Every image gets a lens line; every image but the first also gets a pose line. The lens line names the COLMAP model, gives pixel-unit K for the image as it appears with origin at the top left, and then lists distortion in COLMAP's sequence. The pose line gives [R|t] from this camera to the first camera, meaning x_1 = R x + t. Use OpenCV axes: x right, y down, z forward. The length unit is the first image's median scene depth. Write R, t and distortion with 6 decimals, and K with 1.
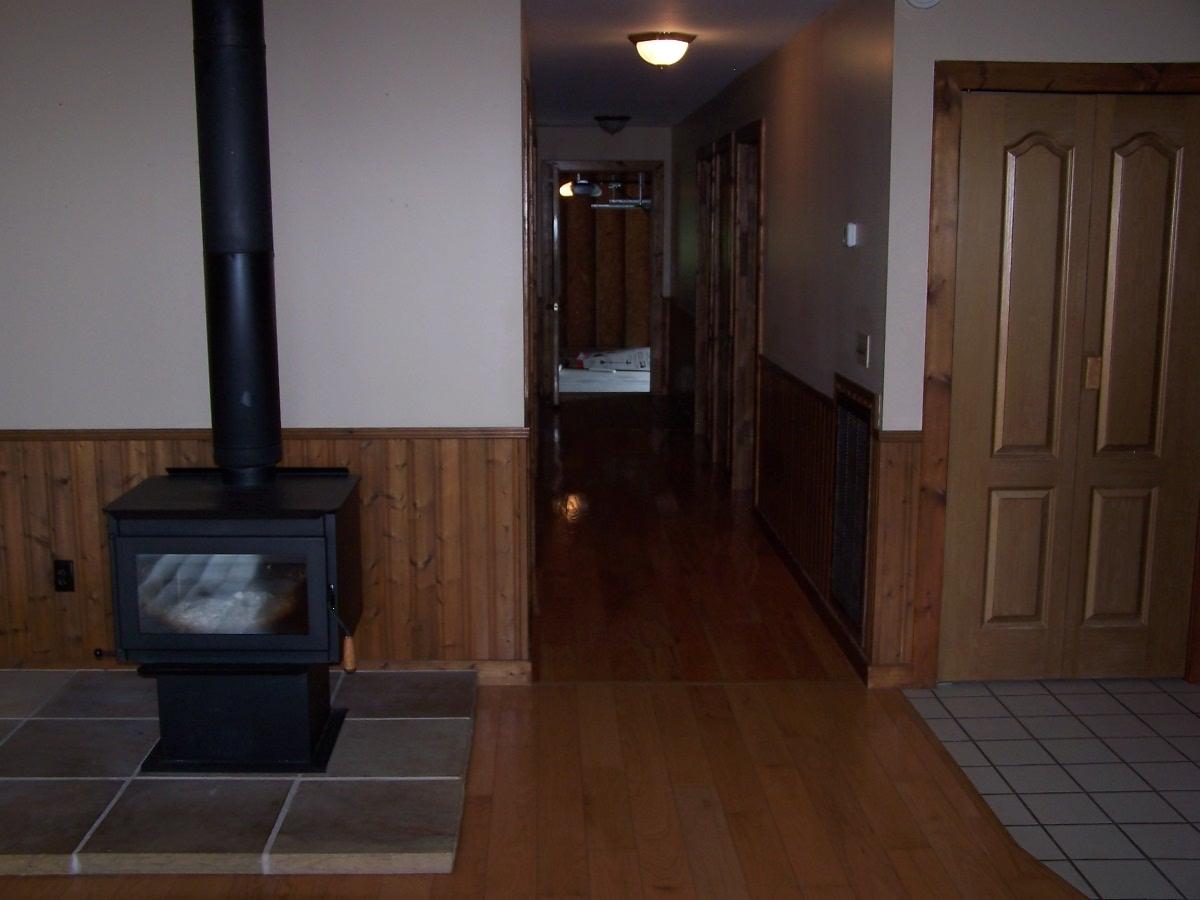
lens RADIAL K [[1353.2, 0, 600.0], [0, 1353.2, 450.0], [0, 0, 1]] dist [-0.200858, 0.310414]
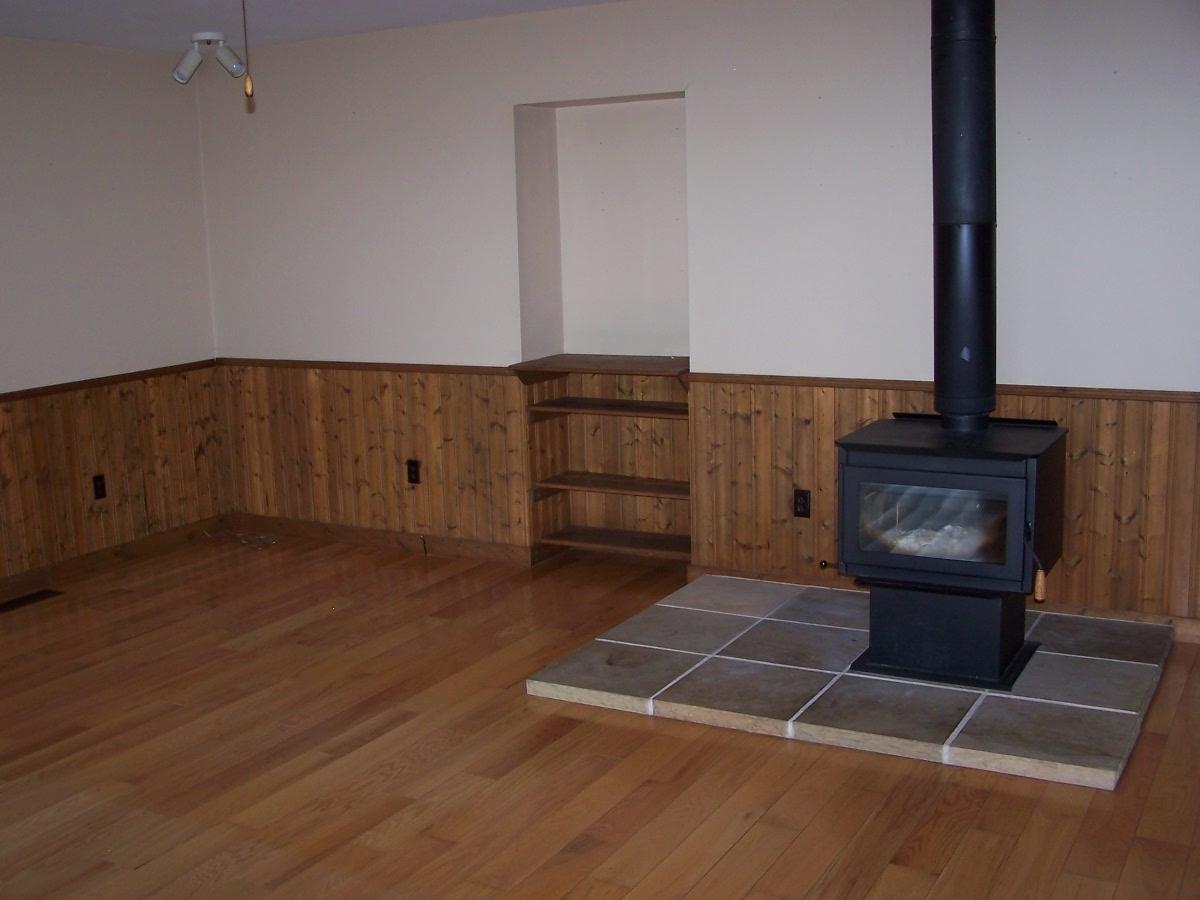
lens RADIAL K [[1386.7, 0, 600.0], [0, 1386.7, 450.0], [0, 0, 1]] dist [-0.146859, 0.354676]
pose [[0.854519, 0.064344, -0.515419, 0.066973], [-0.056759, 0.997923, 0.030478, 0.022488], [0.516310, 0.003211, 0.856396, -0.136504]]
